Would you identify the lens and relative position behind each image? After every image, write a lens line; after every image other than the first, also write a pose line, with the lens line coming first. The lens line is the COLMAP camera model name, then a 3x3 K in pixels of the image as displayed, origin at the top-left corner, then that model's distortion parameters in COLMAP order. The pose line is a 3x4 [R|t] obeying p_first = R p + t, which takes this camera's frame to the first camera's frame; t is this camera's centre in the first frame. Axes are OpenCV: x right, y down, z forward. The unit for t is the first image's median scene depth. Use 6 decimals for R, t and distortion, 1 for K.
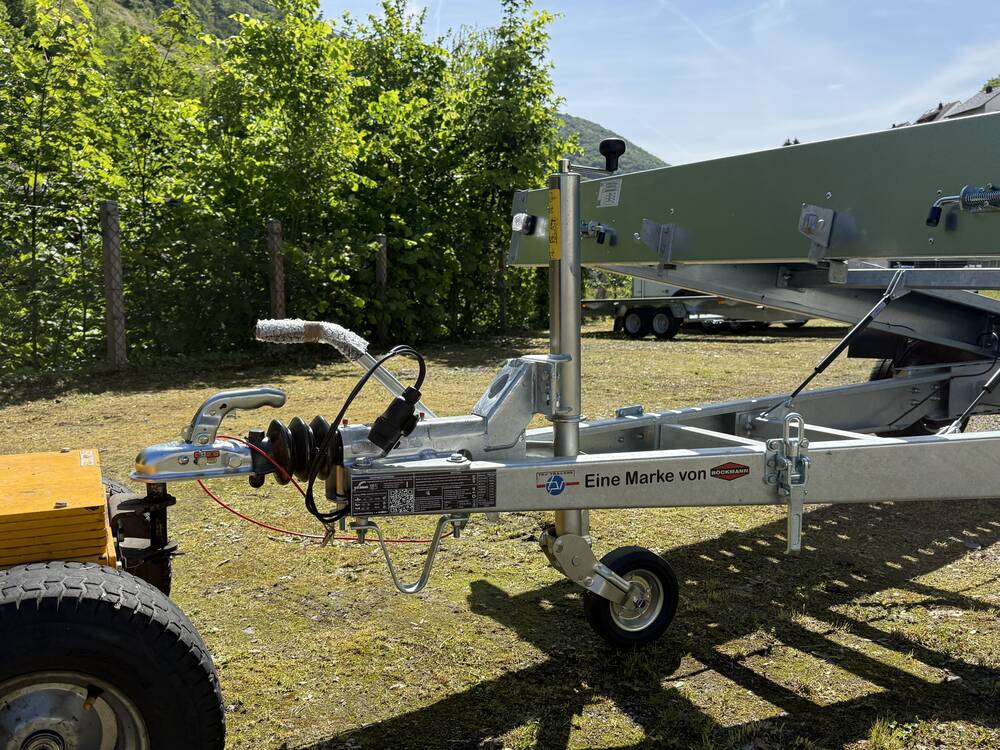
lens RADIAL K [[861.6, 0, 499.3], [0, 861.6, 375.1], [0, 0, 1]] dist [0.163007, -0.326779]
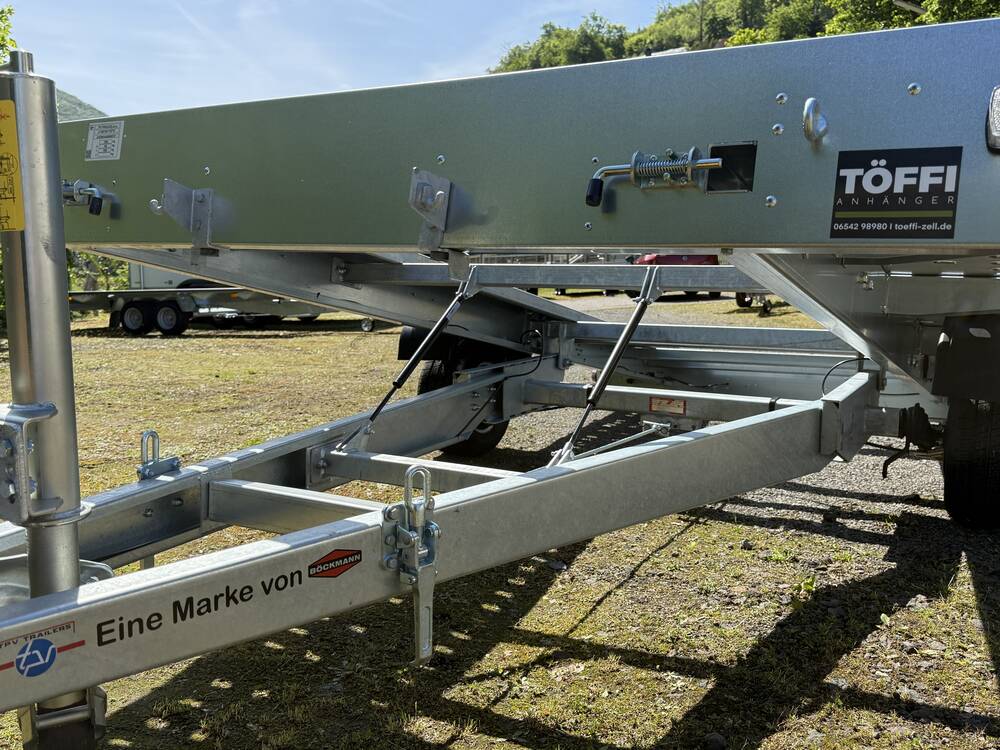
lens RADIAL K [[861.6, 0, 499.3], [0, 861.6, 375.1], [0, 0, 1]] dist [0.163007, -0.326779]
pose [[0.852140, -0.050899, 0.520833, 0.023818], [0.046076, 0.998691, 0.022212, -0.029517], [-0.521281, 0.005071, 0.853370, 0.265327]]
